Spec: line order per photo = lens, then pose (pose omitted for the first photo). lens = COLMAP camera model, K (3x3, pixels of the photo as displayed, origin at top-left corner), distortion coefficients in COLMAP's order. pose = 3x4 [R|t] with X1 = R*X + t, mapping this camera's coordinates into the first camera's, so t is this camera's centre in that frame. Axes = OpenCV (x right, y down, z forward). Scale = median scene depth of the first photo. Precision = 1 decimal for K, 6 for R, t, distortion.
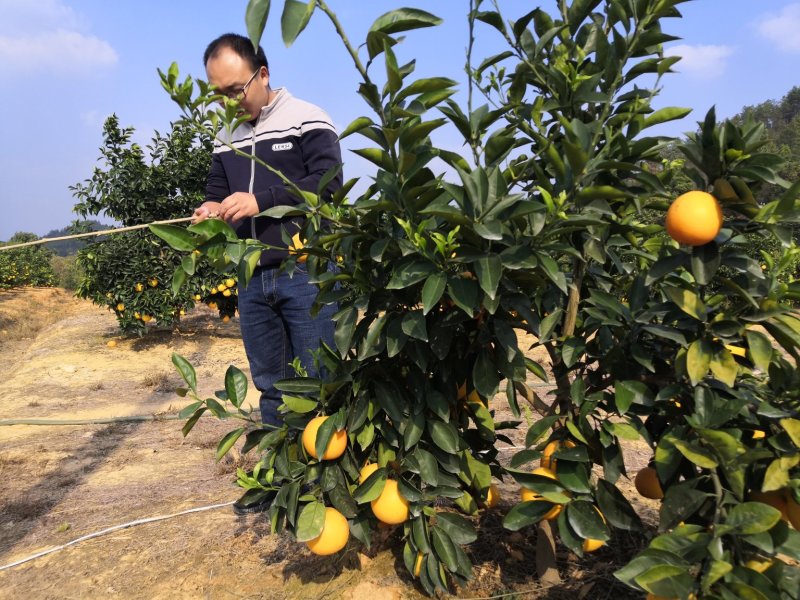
lens RADIAL K [[597.9, 0, 399.9], [0, 597.9, 302.6], [0, 0, 1]] dist [-0.005147, 0.019148]
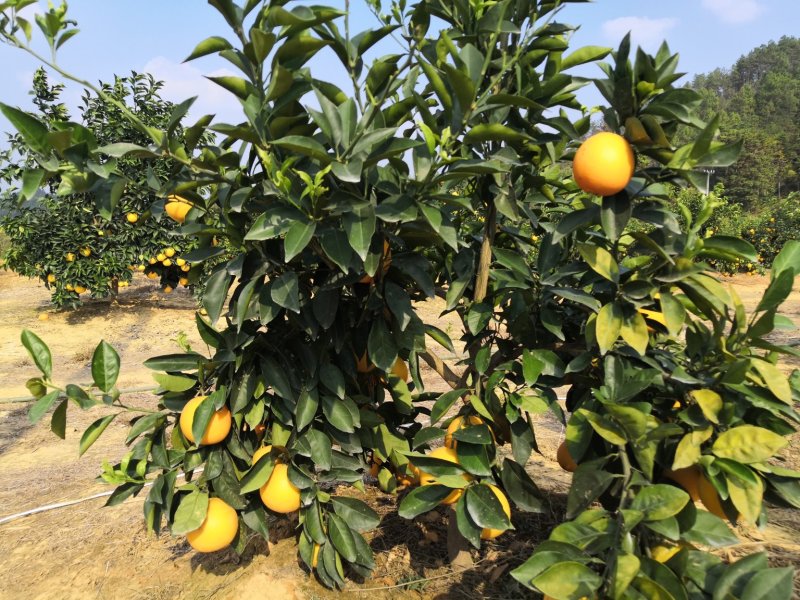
lens RADIAL K [[597.9, 0, 399.9], [0, 597.9, 302.6], [0, 0, 1]] dist [-0.005147, 0.019148]
pose [[0.997273, -0.011008, 0.072981, 0.101592], [0.007264, 0.998653, 0.051367, 0.010793], [-0.073448, -0.050697, 0.996010, 0.111373]]
